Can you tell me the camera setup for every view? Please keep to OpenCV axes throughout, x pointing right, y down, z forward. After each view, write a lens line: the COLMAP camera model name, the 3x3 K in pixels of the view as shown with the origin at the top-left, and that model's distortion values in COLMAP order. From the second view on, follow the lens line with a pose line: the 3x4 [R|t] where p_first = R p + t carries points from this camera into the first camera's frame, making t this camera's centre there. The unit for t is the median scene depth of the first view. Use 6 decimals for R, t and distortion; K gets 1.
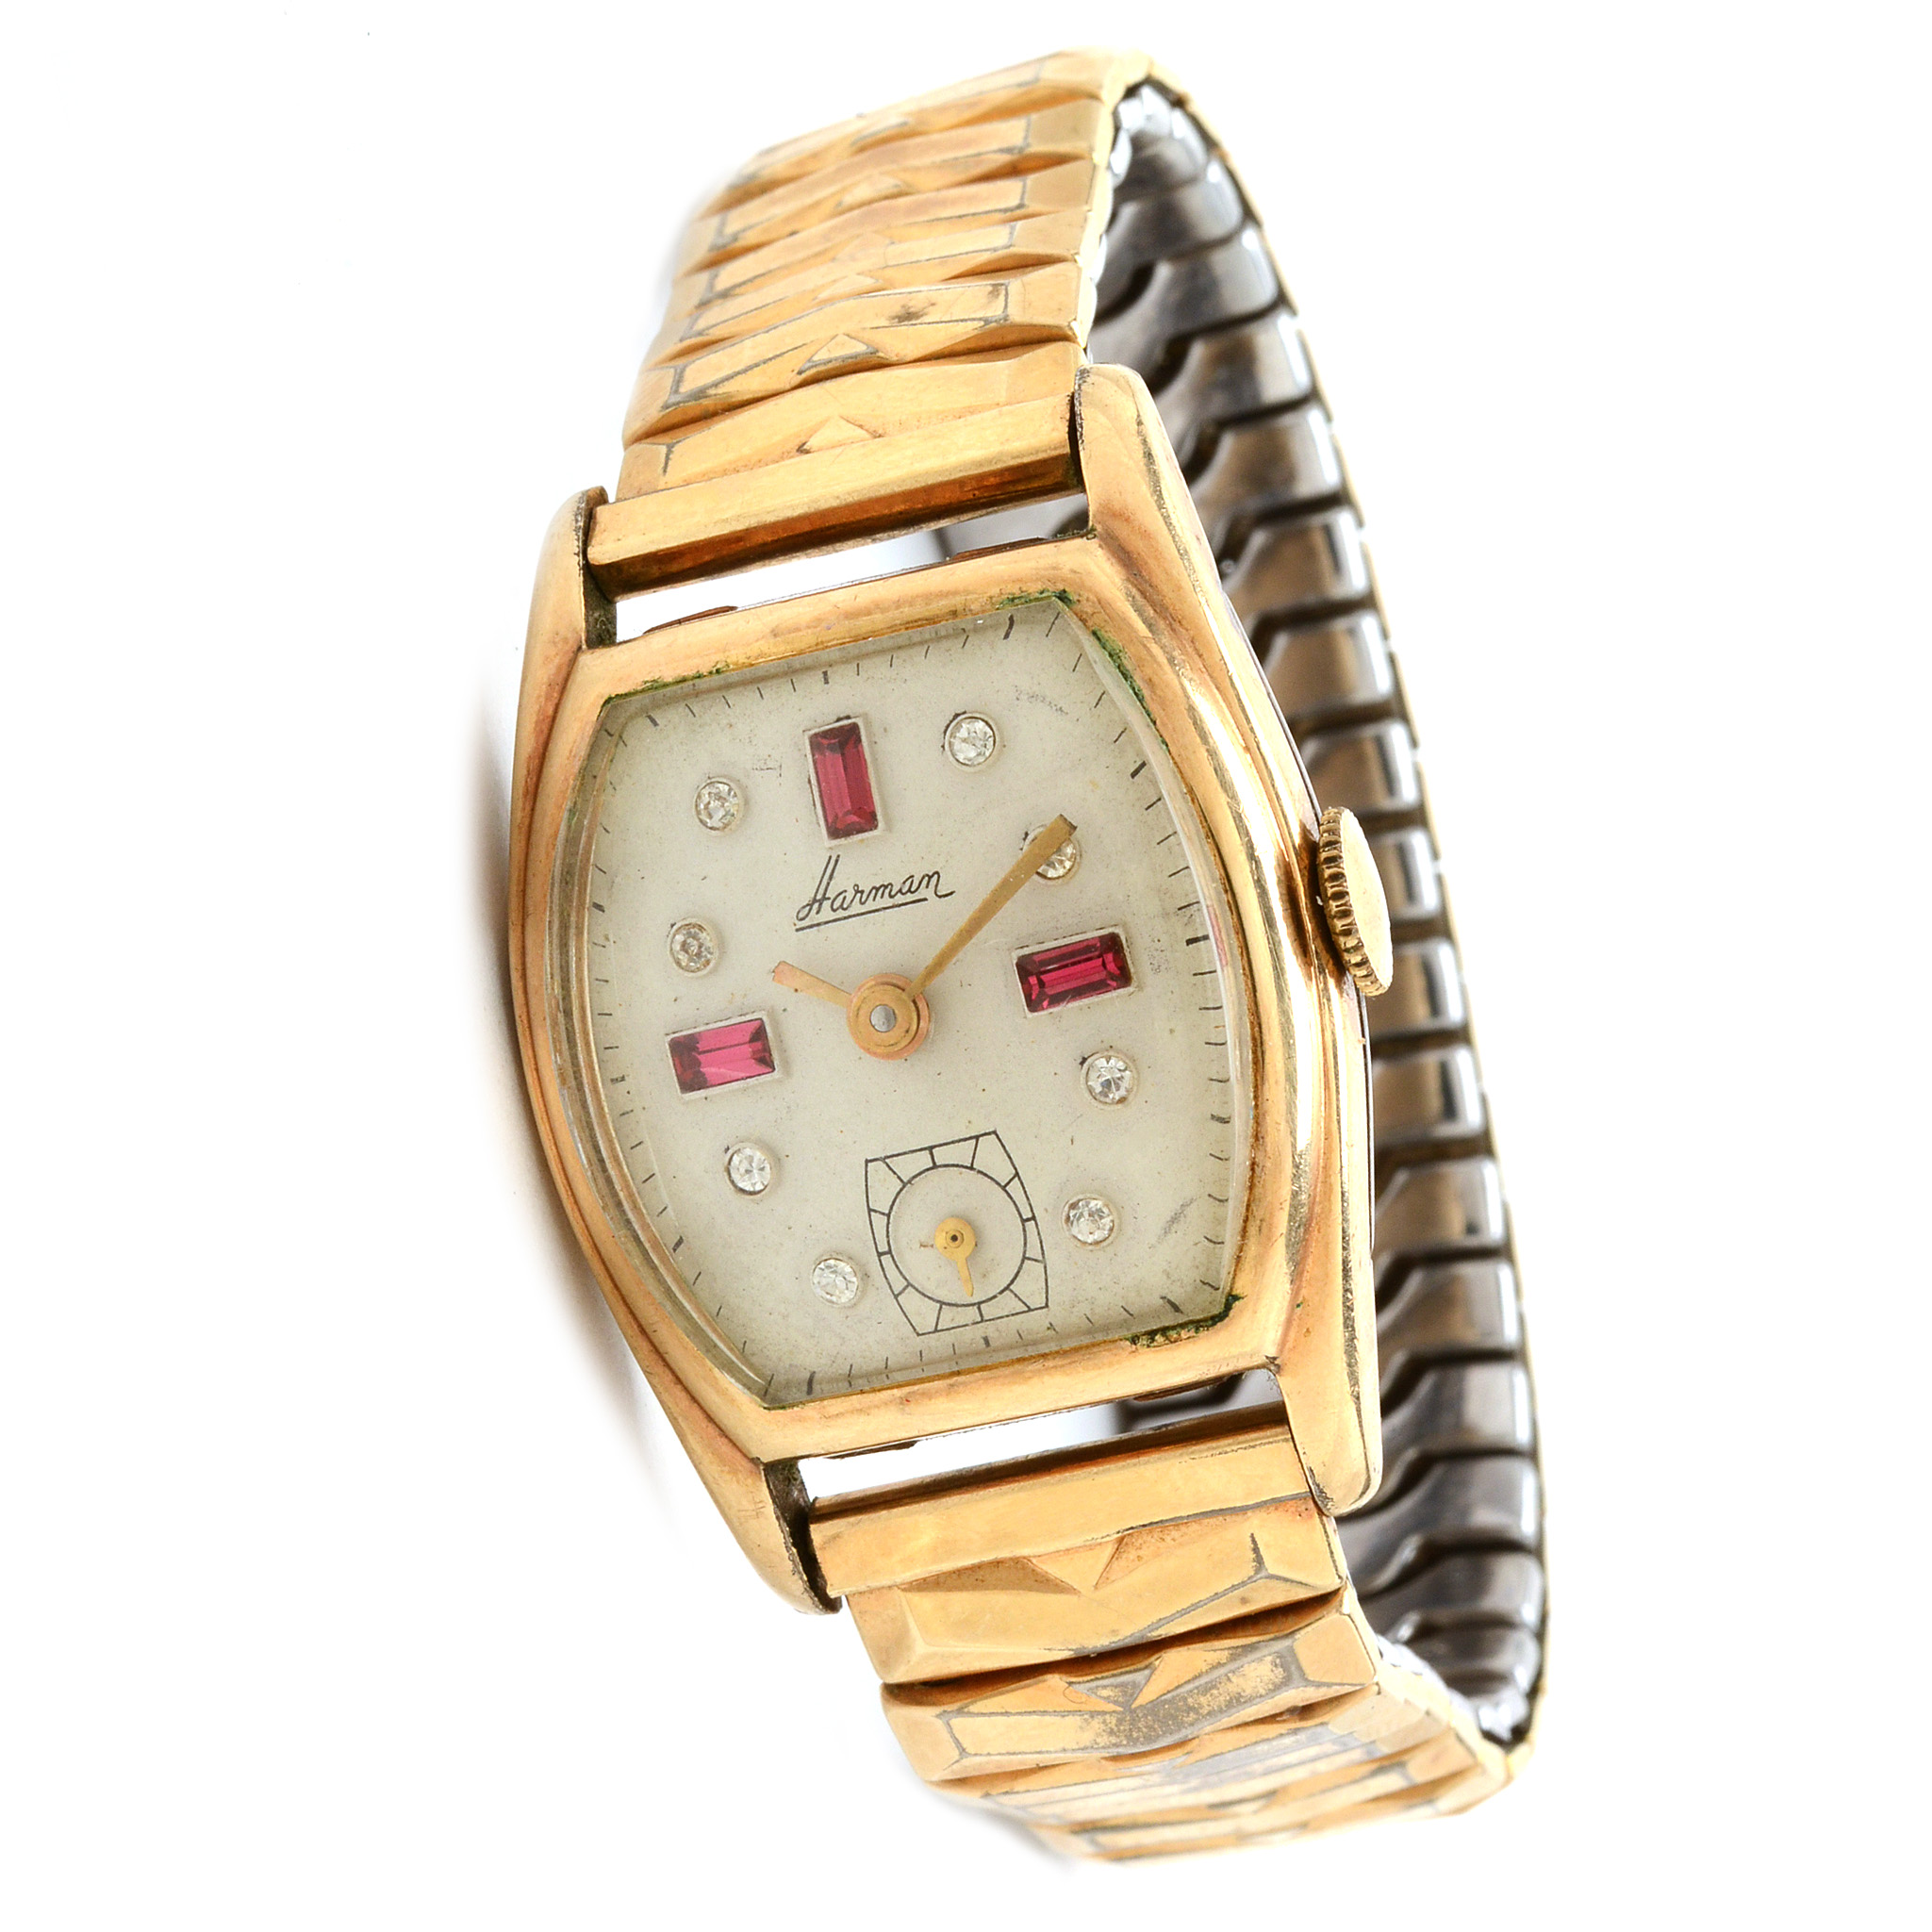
lens RADIAL K [[6879.2, 0, 964.3], [0, 6879.2, 966.1], [0, 0, 1]] dist [-0.453260, 0.000000]
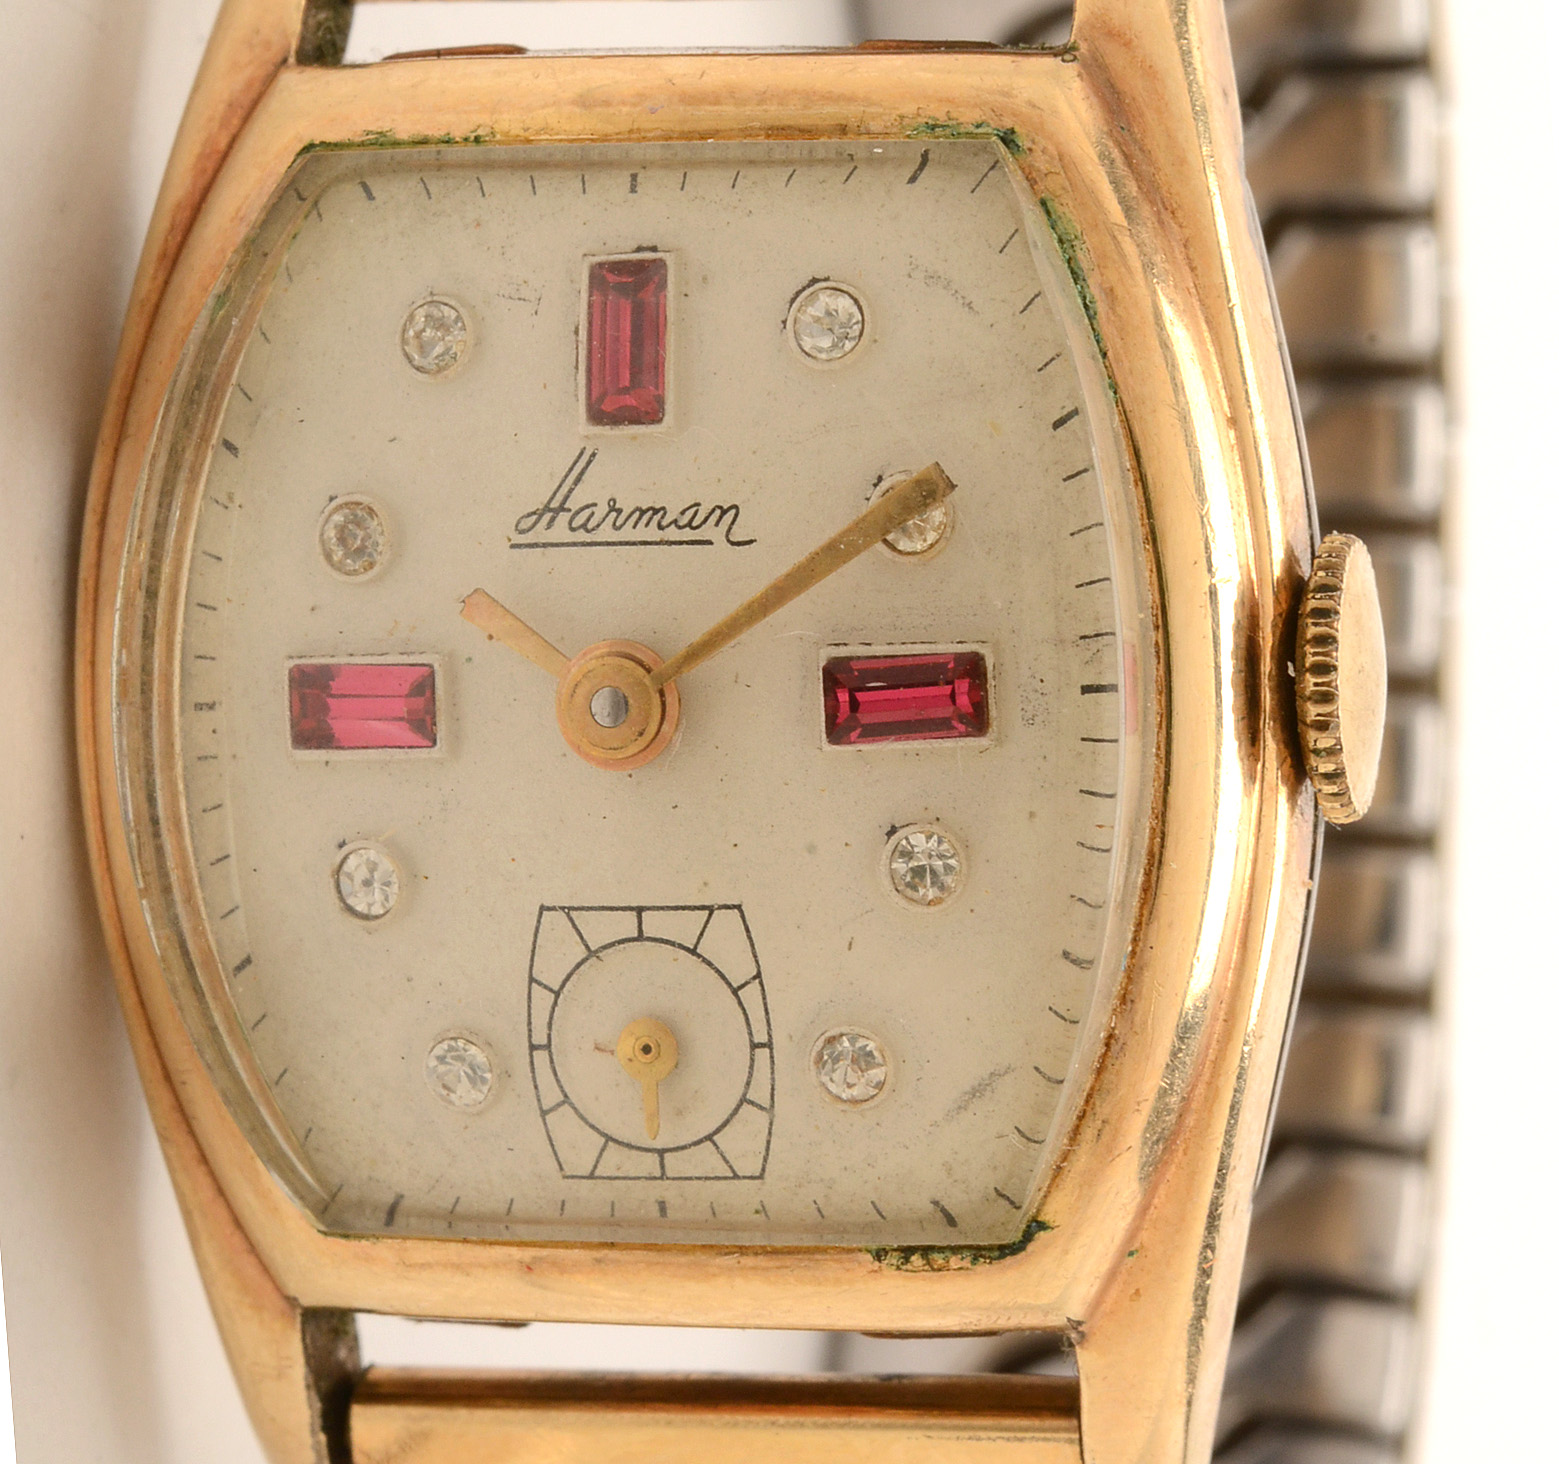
lens RADIAL K [[8074.8, 0, 780.3], [0, 8074.8, 732.2], [0, 0, 1]] dist [-0.398321, 0.000000]
pose [[0.977979, 0.208665, 0.004049, 0.001598], [-0.208682, 0.977399, 0.033817, -0.019359], [0.003099, -0.033917, 0.999420, 0.219917]]
